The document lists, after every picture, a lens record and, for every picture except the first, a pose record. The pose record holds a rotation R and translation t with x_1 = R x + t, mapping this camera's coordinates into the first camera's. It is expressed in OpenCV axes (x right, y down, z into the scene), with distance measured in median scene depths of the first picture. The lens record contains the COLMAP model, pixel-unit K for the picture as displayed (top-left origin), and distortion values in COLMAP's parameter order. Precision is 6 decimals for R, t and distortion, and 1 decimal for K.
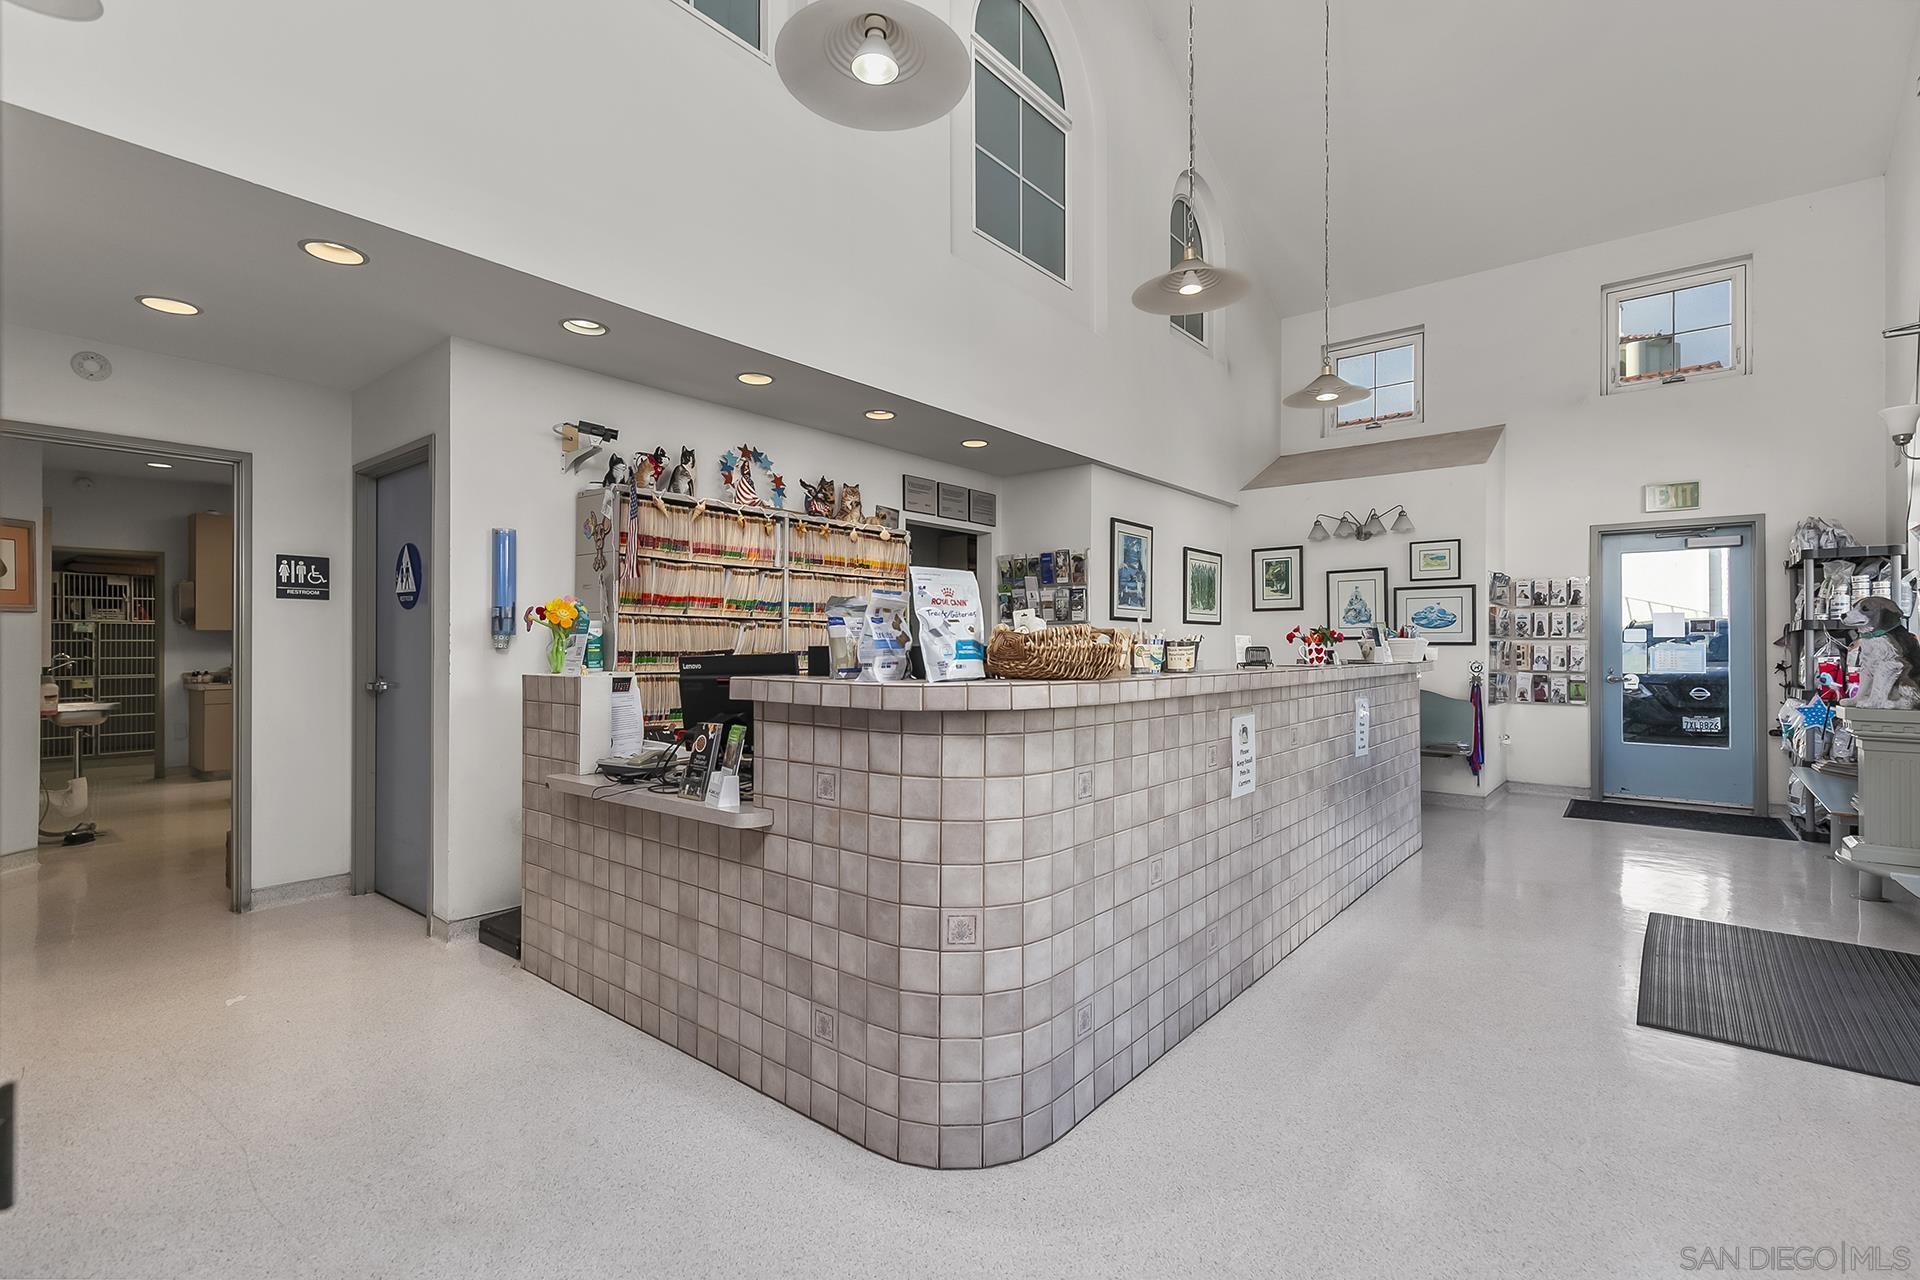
lens RADIAL K [[864.6, 0, 965.6], [0, 864.6, 642.5], [0, 0, 1]] dist [0.003294, 0.000243]
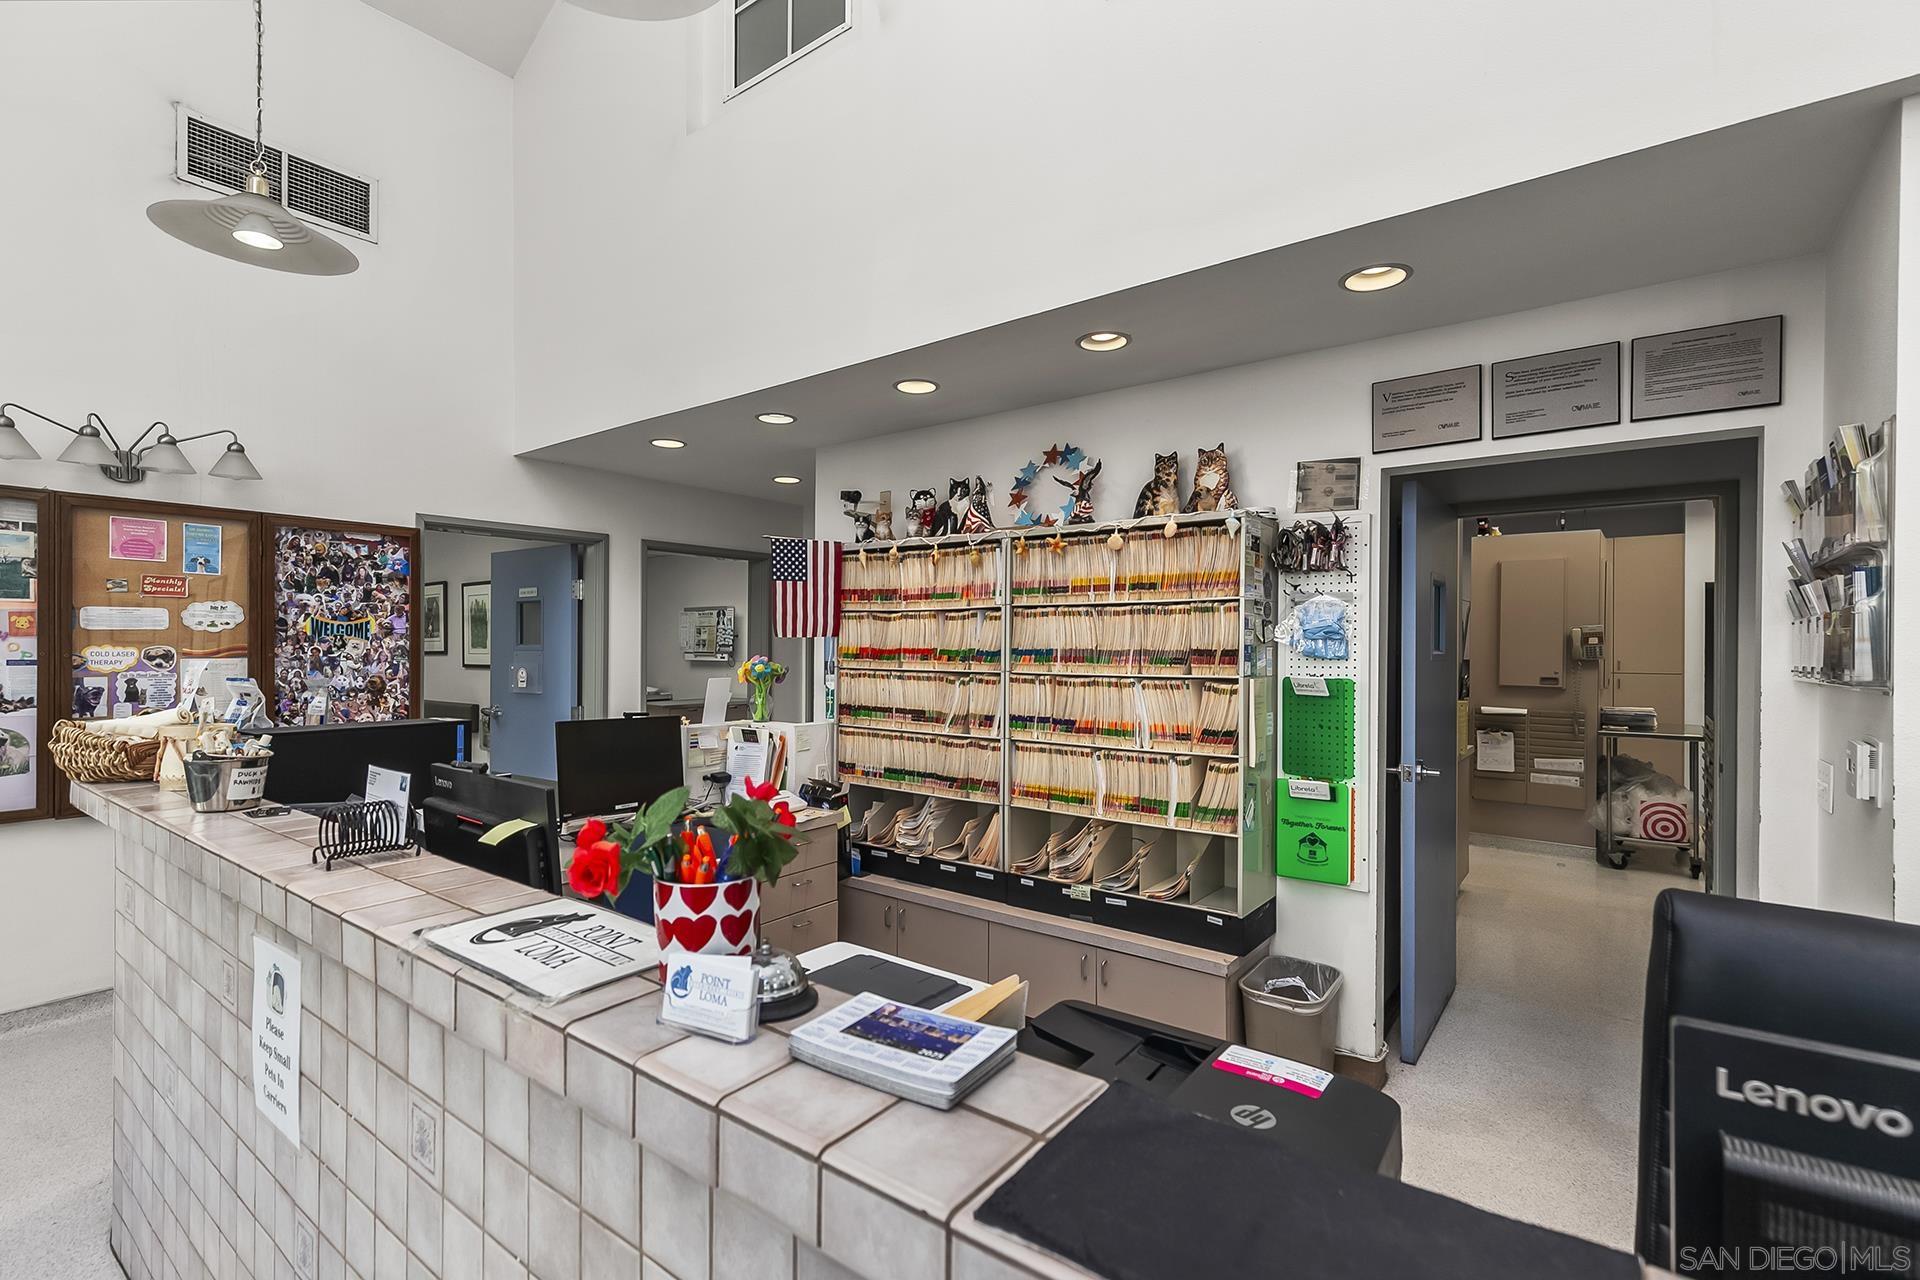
lens RADIAL K [[864.6, 0, 958.8], [0, 864.6, 649.3], [0, 0, 1]] dist [0.003294, 0.000243]
pose [[0.035359, 0.000470, -0.999375, 0.471975], [0.000359, 1.000000, 0.000483, -0.041529], [0.999375, -0.000376, 0.035359, 0.808259]]
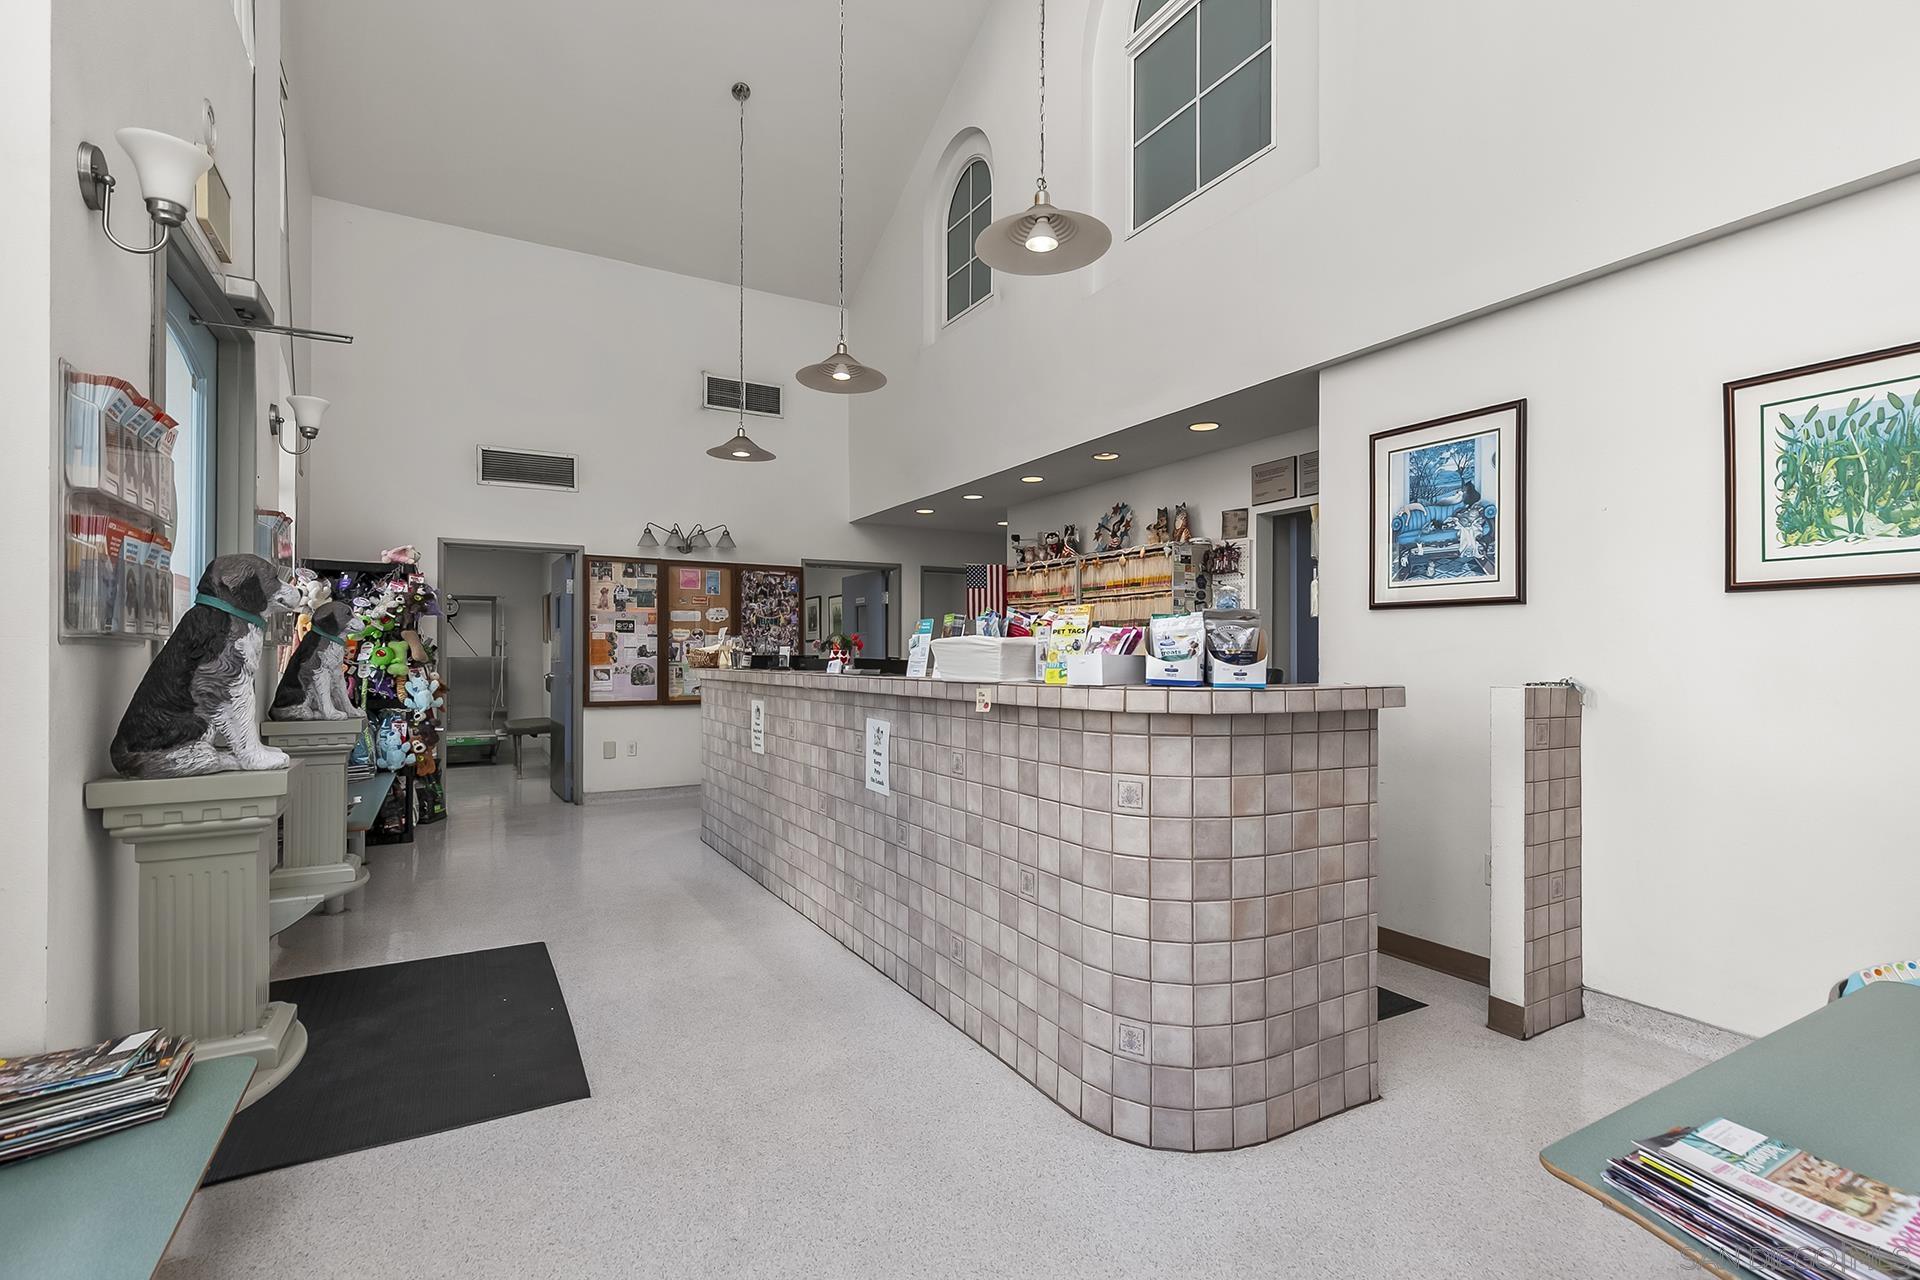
lens RADIAL K [[864.6, 0, 952.4], [0, 864.6, 648.0], [0, 0, 1]] dist [0.003294, 0.000243]
pose [[-0.358414, -0.008165, -0.933527, 0.979563], [0.003876, 0.999940, -0.010234, 0.005609], [0.933555, -0.007286, -0.358361, 1.129013]]
